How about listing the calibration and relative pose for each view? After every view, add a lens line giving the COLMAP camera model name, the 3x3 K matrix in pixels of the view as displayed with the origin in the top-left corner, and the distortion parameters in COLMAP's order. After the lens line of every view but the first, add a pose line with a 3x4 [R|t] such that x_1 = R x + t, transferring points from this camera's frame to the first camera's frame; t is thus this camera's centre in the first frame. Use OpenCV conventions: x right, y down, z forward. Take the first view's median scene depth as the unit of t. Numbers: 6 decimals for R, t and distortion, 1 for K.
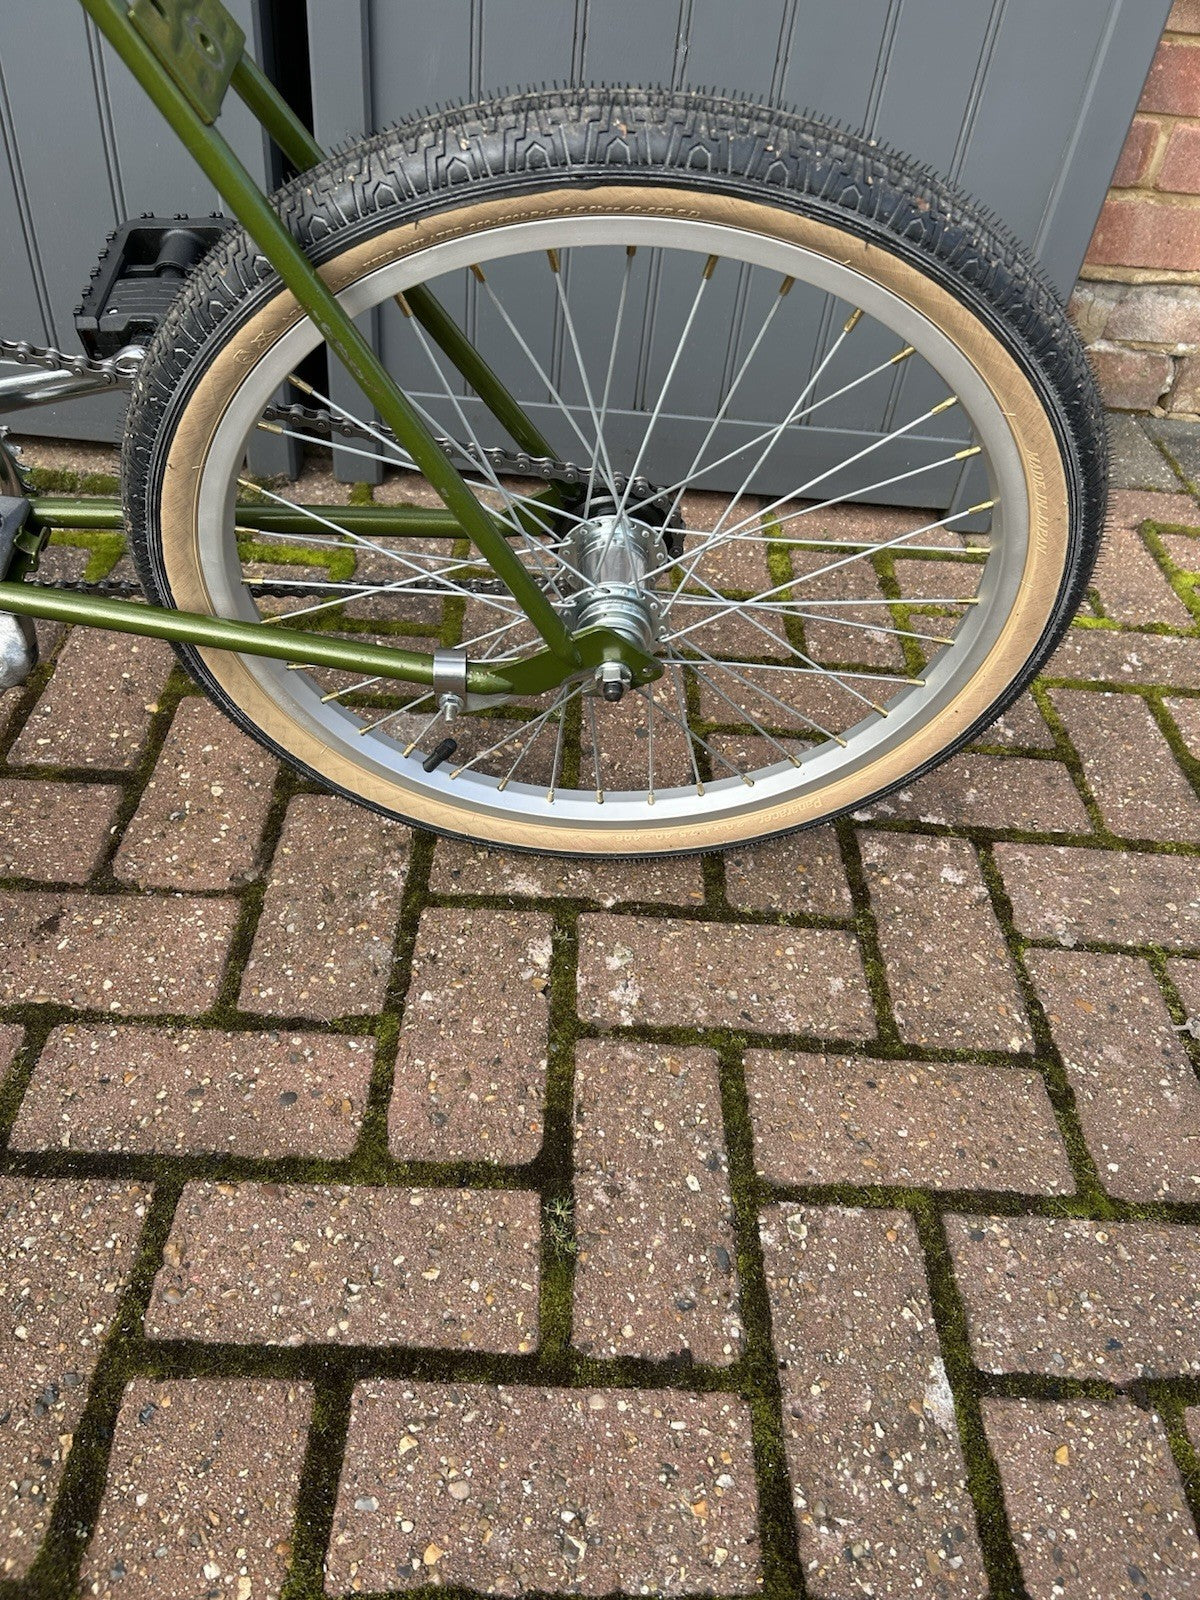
lens RADIAL K [[1206.4, 0, 607.2], [0, 1206.4, 807.0], [0, 0, 1]] dist [0.036708, -0.042186]
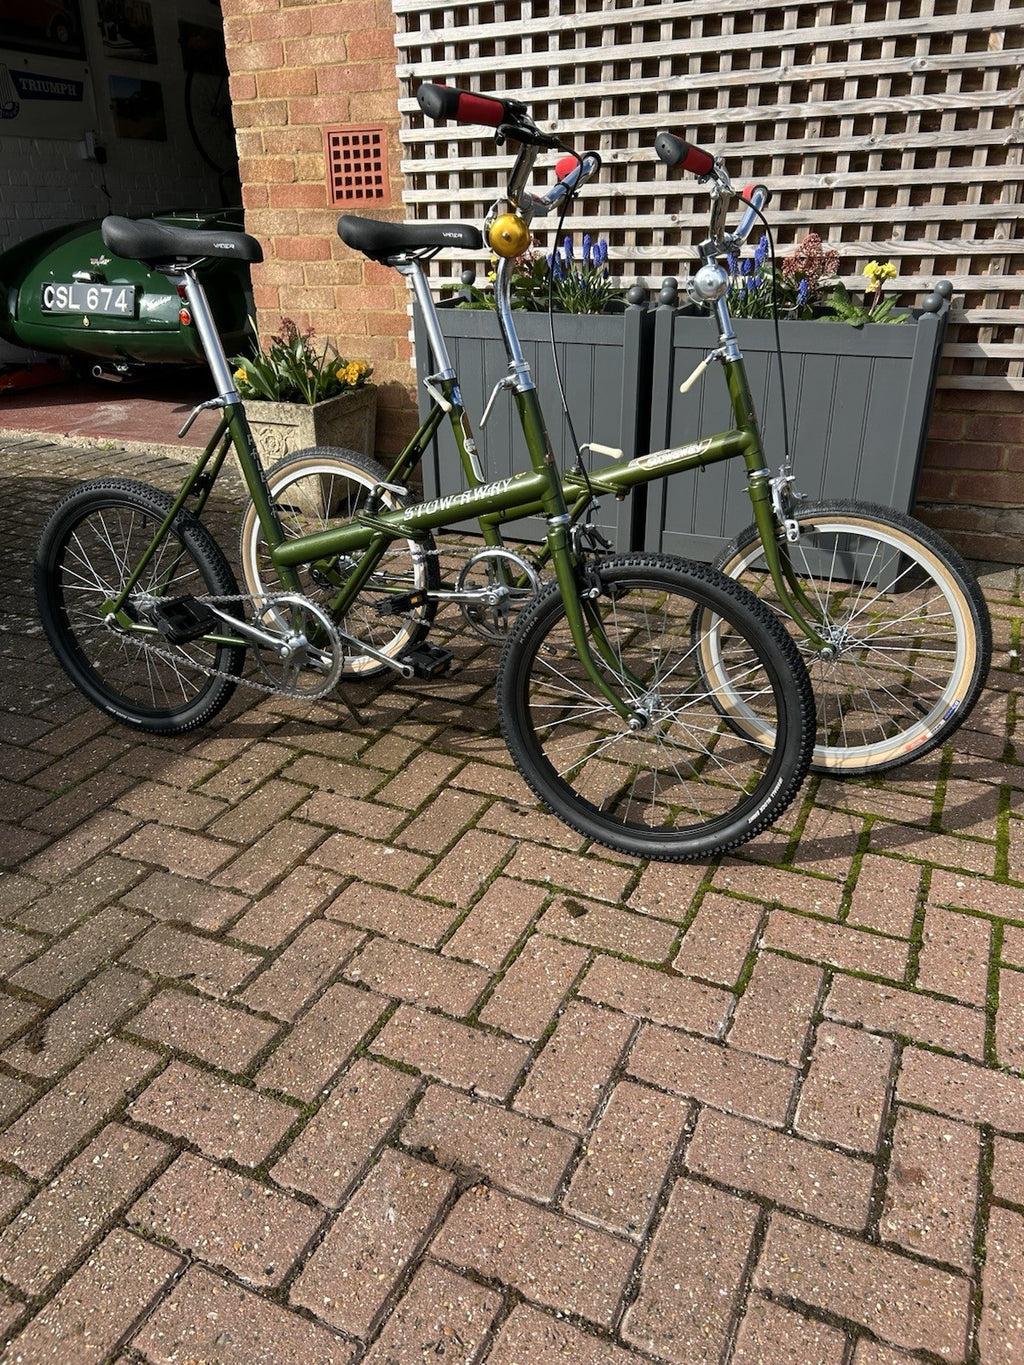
lens RADIAL K [[1029.2, 0, 501.6], [0, 1029.2, 686.9], [0, 0, 1]] dist [0.036708, -0.042186]
pose [[0.894891, 0.092693, -0.436553, 0.868538], [-0.213677, 0.947776, -0.236776, 1.014249], [0.391806, 0.305170, 0.867963, -1.764495]]
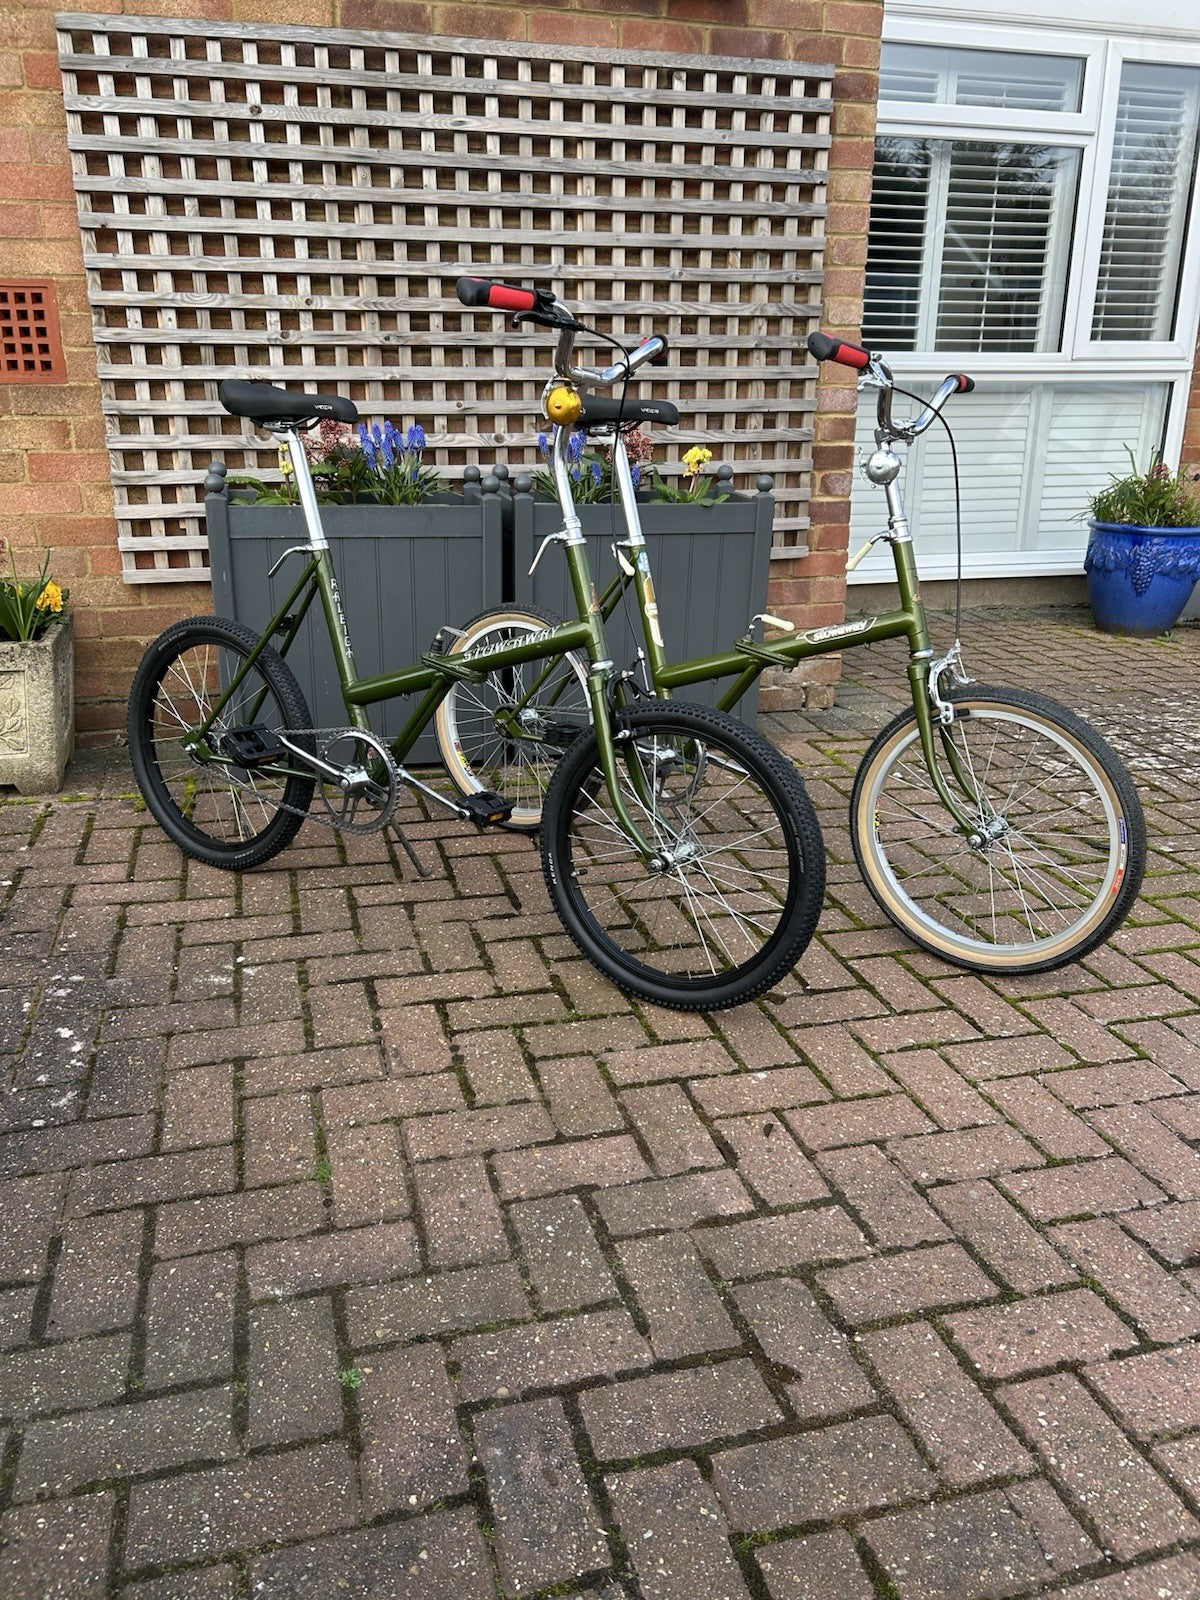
lens RADIAL K [[1206.4, 0, 597.6], [0, 1206.4, 797.5], [0, 0, 1]] dist [0.036708, -0.042186]
pose [[0.962798, -0.155381, 0.221079, -0.983327], [0.225674, 0.912360, -0.341571, 1.109545], [-0.148630, 0.378756, 0.913484, -2.098739]]
